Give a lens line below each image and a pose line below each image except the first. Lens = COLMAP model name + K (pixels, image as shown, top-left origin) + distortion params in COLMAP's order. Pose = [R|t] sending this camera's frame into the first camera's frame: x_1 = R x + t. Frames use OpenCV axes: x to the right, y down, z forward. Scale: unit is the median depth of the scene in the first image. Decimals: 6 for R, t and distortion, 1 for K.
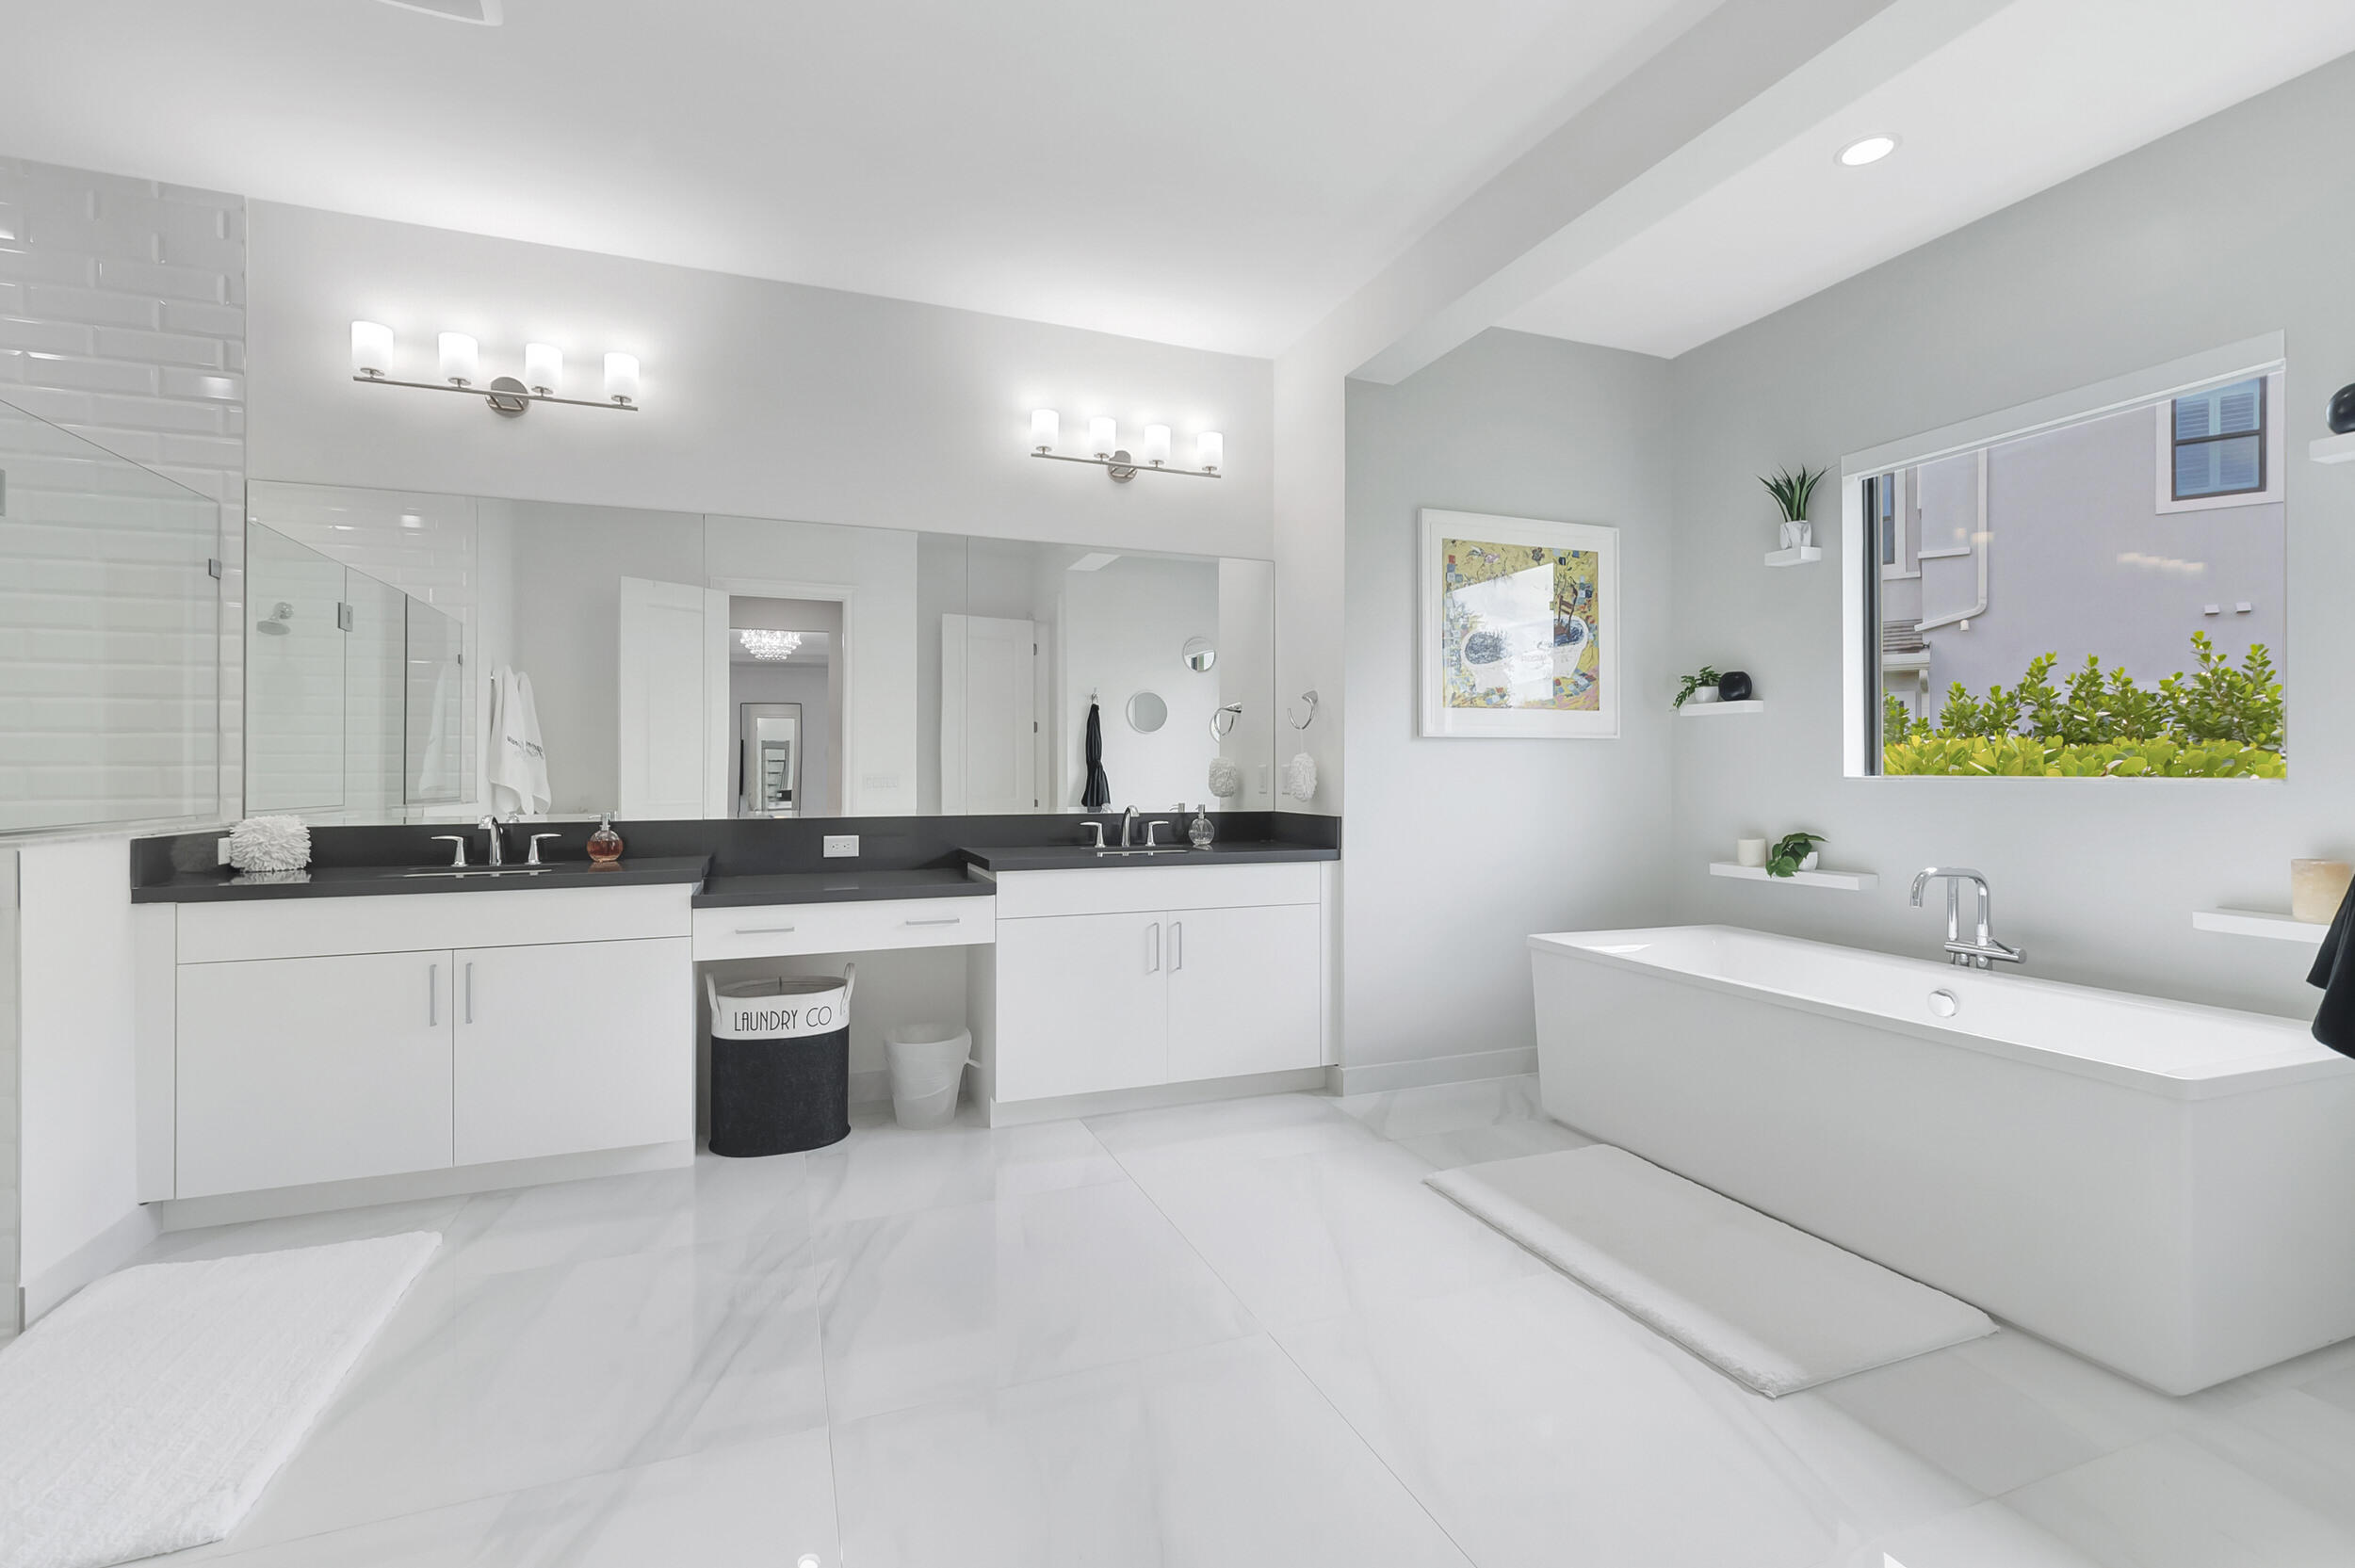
lens RADIAL K [[1044.8, 0, 1177.6], [0, 1044.8, 772.1], [0, 0, 1]] dist [-0.006659, 0.000466]
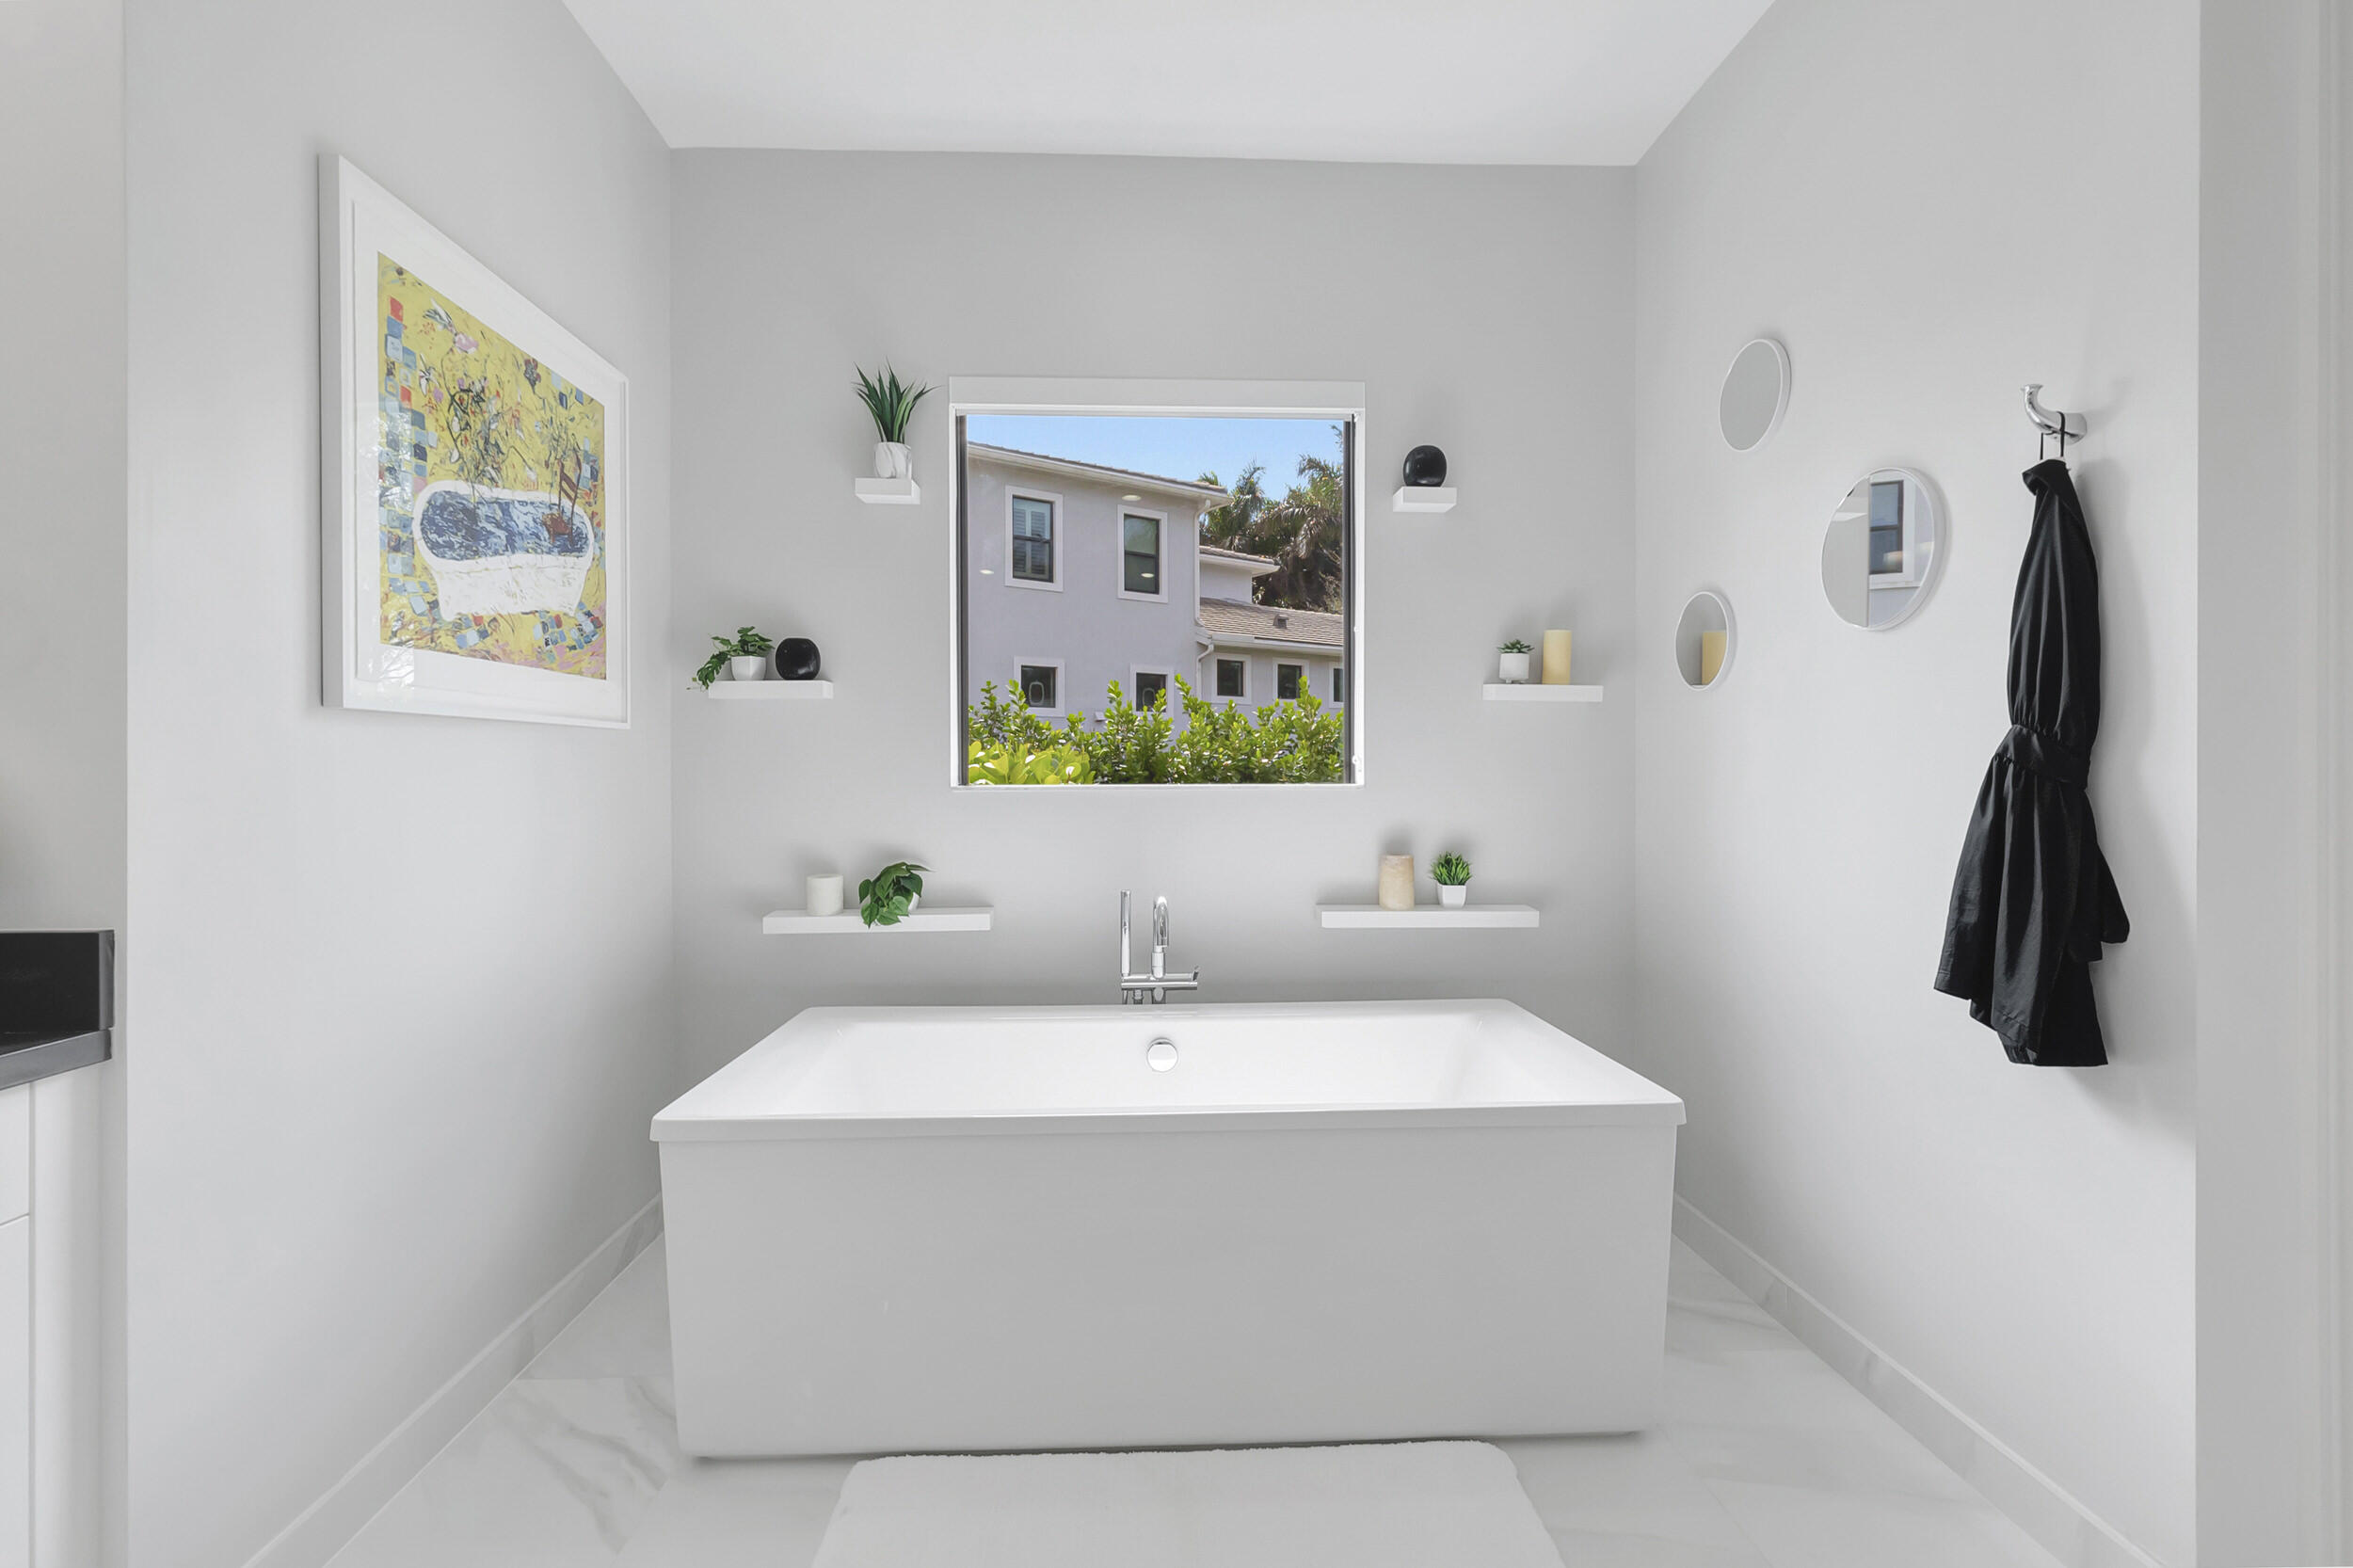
lens RADIAL K [[1044.1, 0, 1161.2], [0, 1044.1, 769.3], [0, 0, 1]] dist [-0.006659, 0.000466]
pose [[0.318558, -0.002165, 0.947901, -0.055174], [0.007489, 0.999972, -0.000233, -0.007540], [-0.947874, 0.007173, 0.318565, 0.599749]]
